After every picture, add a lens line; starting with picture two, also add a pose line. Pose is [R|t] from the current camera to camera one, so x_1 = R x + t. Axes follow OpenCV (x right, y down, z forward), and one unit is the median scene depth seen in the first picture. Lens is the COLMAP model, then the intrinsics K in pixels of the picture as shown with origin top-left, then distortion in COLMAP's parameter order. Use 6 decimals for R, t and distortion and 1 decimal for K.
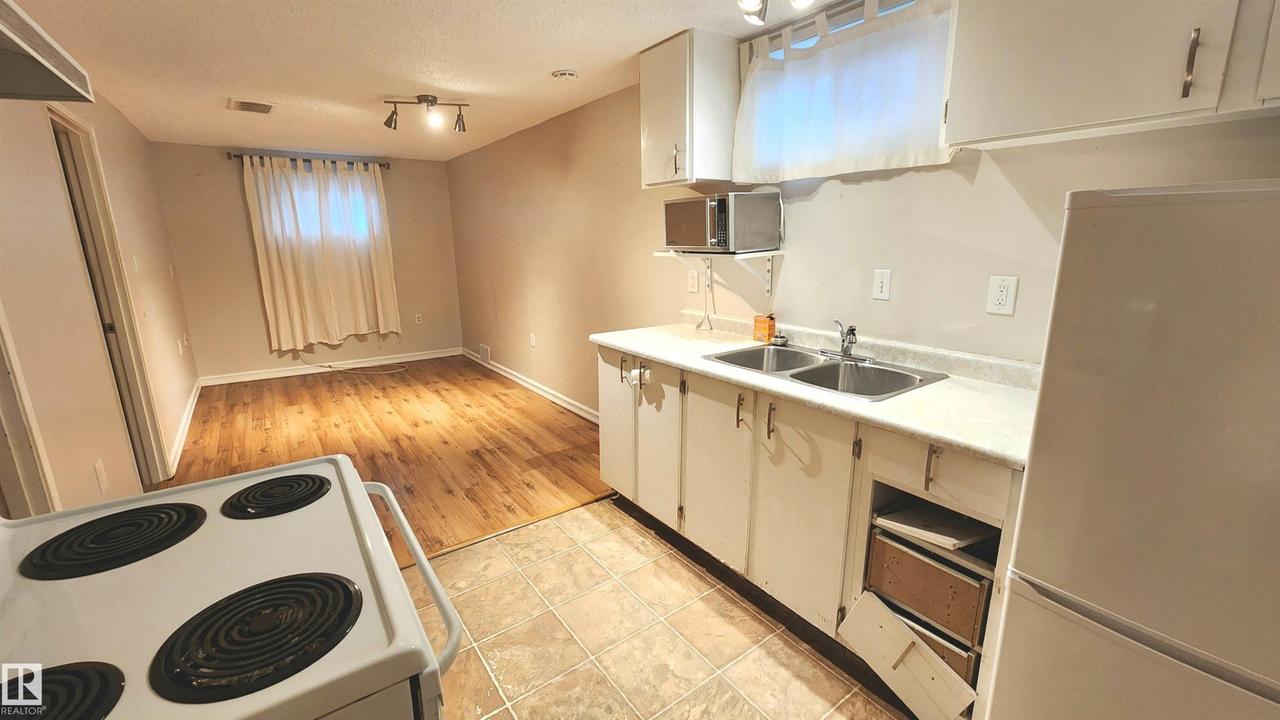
lens RADIAL K [[518.0, 0, 638.0], [0, 518.0, 353.1], [0, 0, 1]] dist [-0.000142, -0.004328]
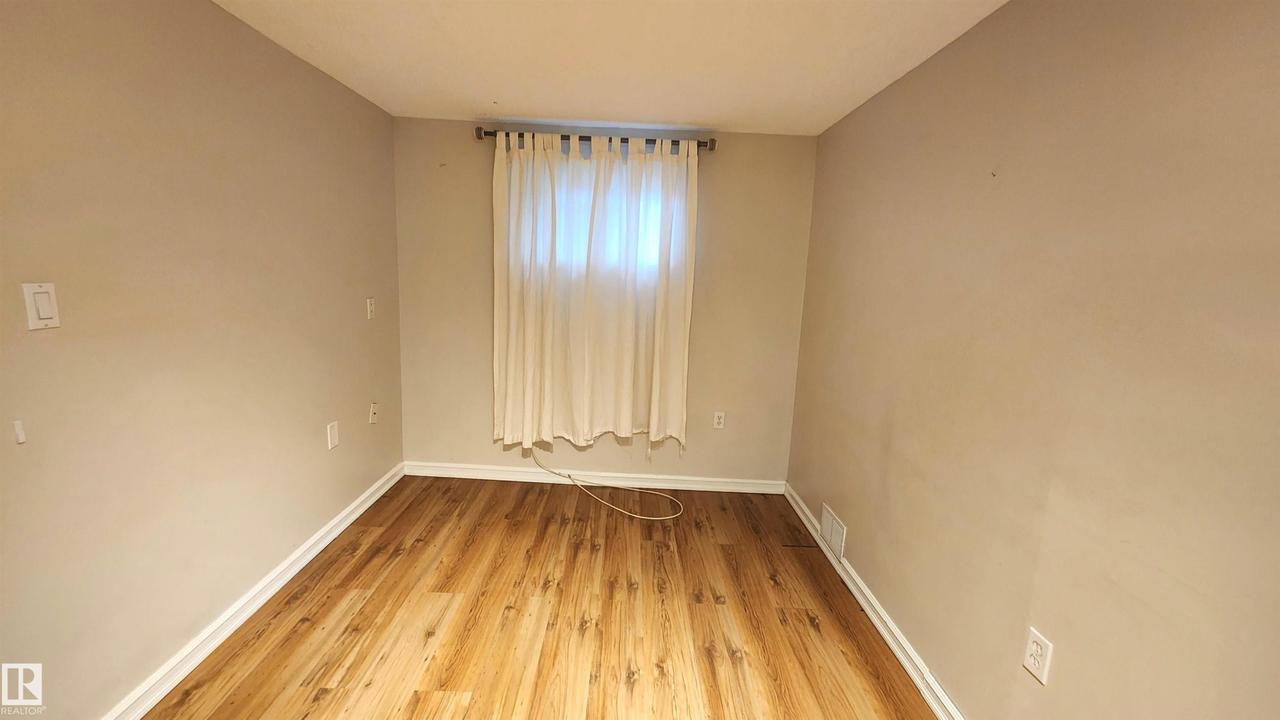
lens RADIAL K [[518.0, 0, 638.0], [0, 518.0, 353.1], [0, 0, 1]] dist [-0.000142, -0.004328]
pose [[0.812951, 0.139461, -0.565386, -0.225870], [-0.179447, 0.983647, -0.015389, -0.134803], [0.553995, 0.113967, 0.824683, 0.578216]]
